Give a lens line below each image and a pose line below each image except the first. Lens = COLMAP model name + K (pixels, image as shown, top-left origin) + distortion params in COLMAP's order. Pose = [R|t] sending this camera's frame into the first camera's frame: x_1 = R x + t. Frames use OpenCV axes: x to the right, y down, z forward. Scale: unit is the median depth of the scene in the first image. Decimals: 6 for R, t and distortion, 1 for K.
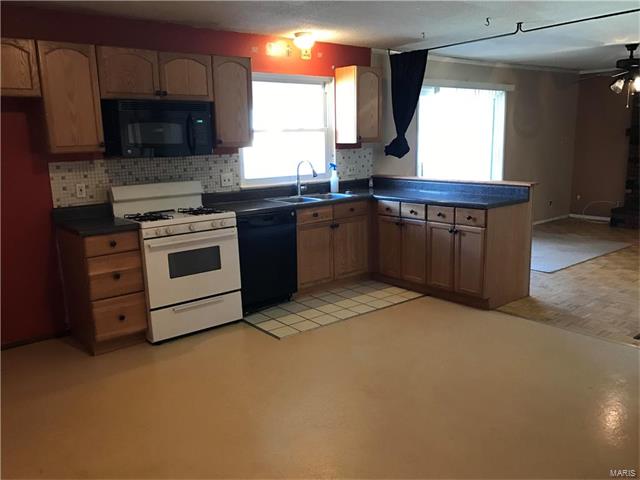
lens RADIAL K [[520.7, 0, 319.5], [0, 520.7, 240.4], [0, 0, 1]] dist [0.002179, -0.009104]
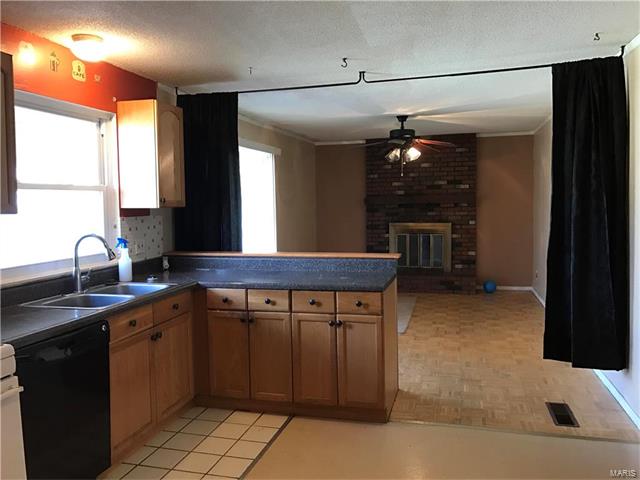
lens RADIAL K [[520.7, 0, 317.2], [0, 520.7, 231.2], [0, 0, 1]] dist [0.002179, -0.009104]
pose [[0.815955, -0.021124, 0.577730, -0.165838], [0.108306, 0.987224, -0.116870, -0.055941], [-0.567880, 0.157932, 0.807818, 0.345601]]
